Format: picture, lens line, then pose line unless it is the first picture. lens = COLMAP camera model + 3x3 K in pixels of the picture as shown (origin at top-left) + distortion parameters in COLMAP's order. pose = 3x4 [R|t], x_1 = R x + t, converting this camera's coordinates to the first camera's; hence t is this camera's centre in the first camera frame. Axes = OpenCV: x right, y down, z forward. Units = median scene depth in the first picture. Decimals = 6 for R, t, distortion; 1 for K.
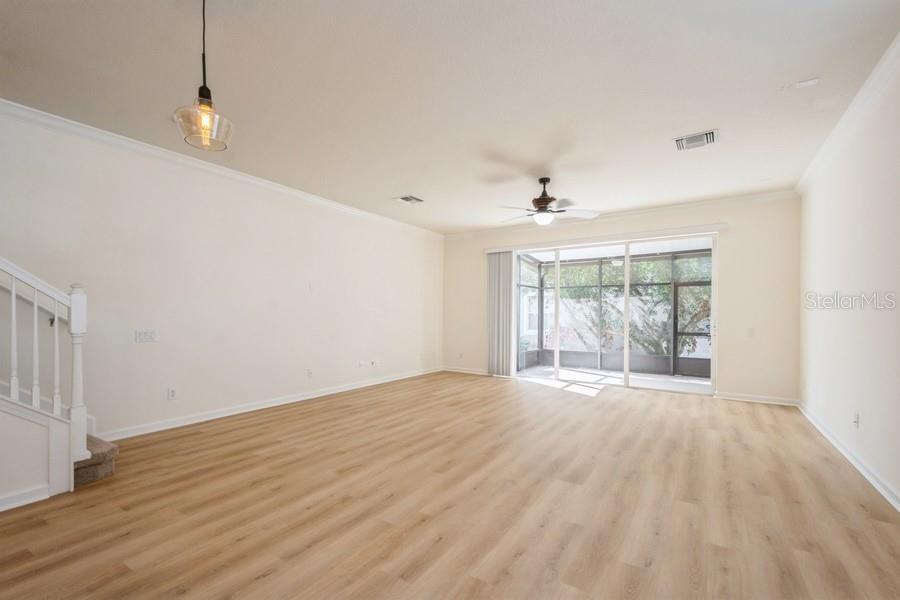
lens RADIAL K [[392.7, 0, 461.1], [0, 392.7, 314.7], [0, 0, 1]] dist [0.016913, -0.003343]
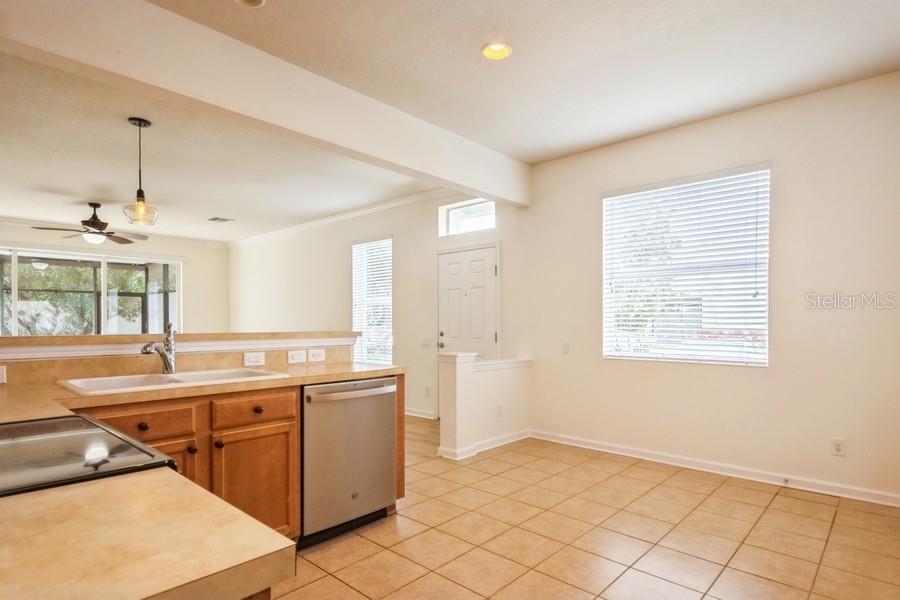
lens RADIAL K [[480.2, 0, 464.6], [0, 480.2, 326.4], [0, 0, 1]] dist [0.010943, -0.002929]
pose [[0.172382, -0.009716, 0.984982, -1.084805], [0.000214, 0.999952, 0.009827, -0.008026], [-0.985030, -0.001483, 0.172375, -0.317298]]
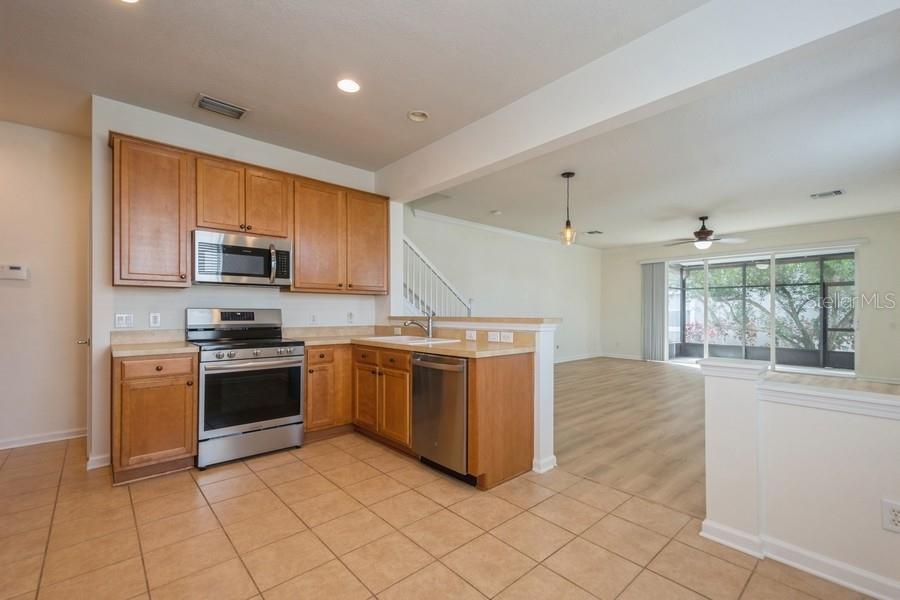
lens RADIAL K [[392.7, 0, 458.1], [0, 392.7, 309.7], [0, 0, 1]] dist [0.016913, -0.003343]
pose [[0.963115, -0.003370, -0.269069, -0.290532], [0.001743, 0.999979, -0.006285, -0.002827], [0.269085, 0.005585, 0.963100, -0.688902]]
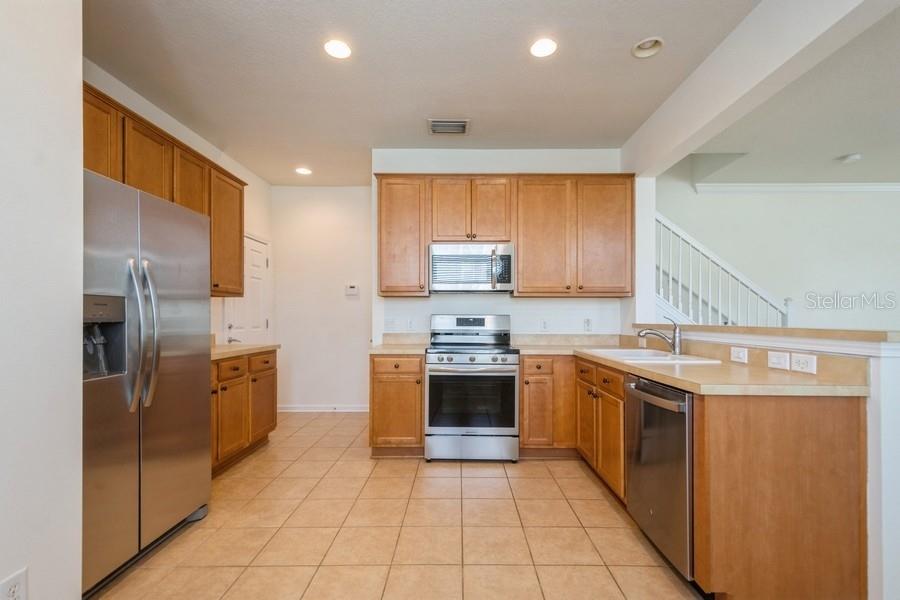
lens RADIAL K [[392.7, 0, 456.0], [0, 392.7, 316.5], [0, 0, 1]] dist [0.016913, -0.003343]
pose [[0.521830, -0.004051, -0.853040, -0.235270], [0.000359, 0.999990, -0.004530, -0.003358], [0.853050, 0.002058, 0.521826, -0.492237]]
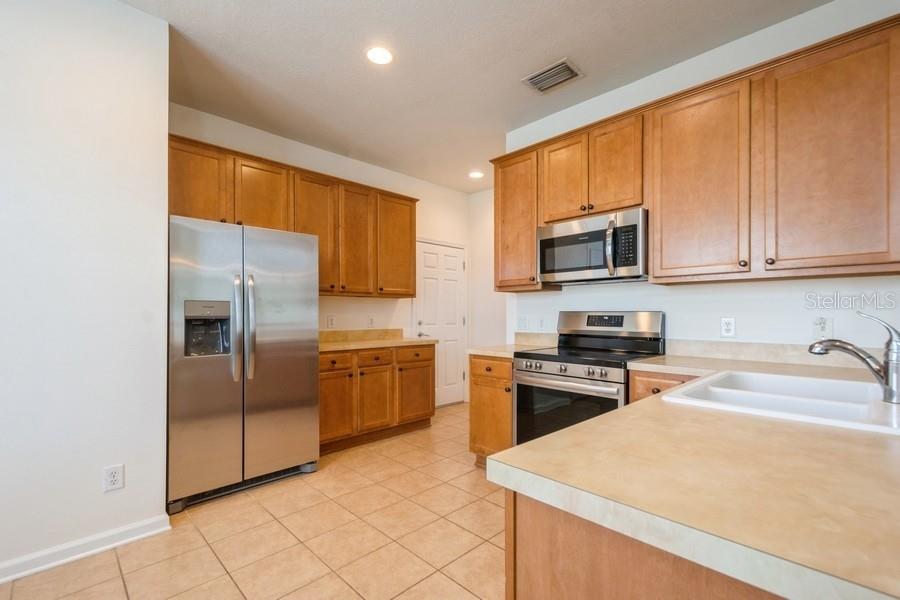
lens RADIAL K [[392.7, 0, 454.8], [0, 392.7, 314.6], [0, 0, 1]] dist [0.016913, -0.003343]
pose [[-0.222545, -0.002513, -0.974919, -0.262802], [0.000568, 0.999996, -0.002707, -0.003969], [0.974922, -0.001156, -0.222543, -0.103839]]
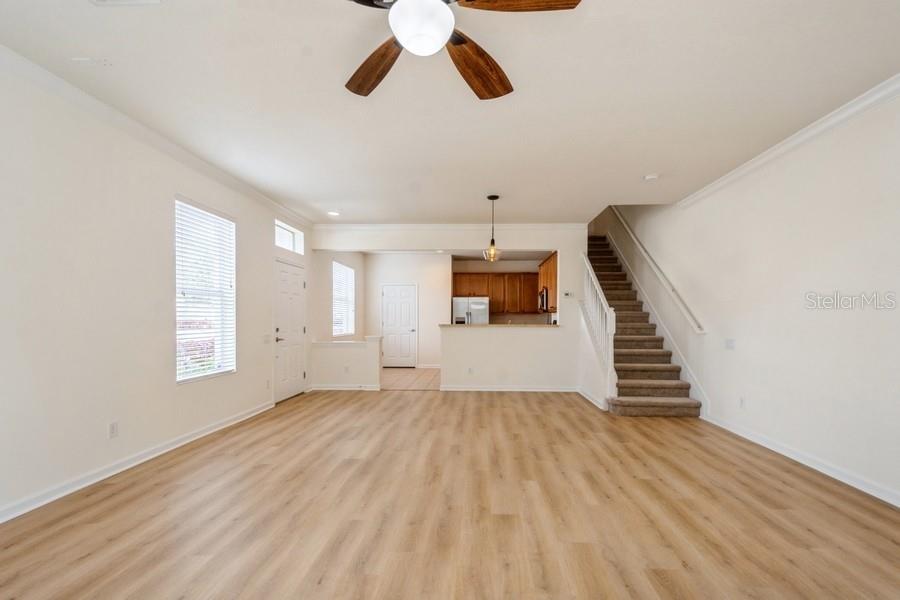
lens RADIAL K [[392.7, 0, 469.7], [0, 392.7, 324.6], [0, 0, 1]] dist [0.016913, -0.003343]
pose [[-0.863928, 0.000529, -0.503615, 0.376840], [-0.006122, 0.999915, 0.011552, -0.008740], [0.503578, 0.013064, -0.863851, 1.452957]]
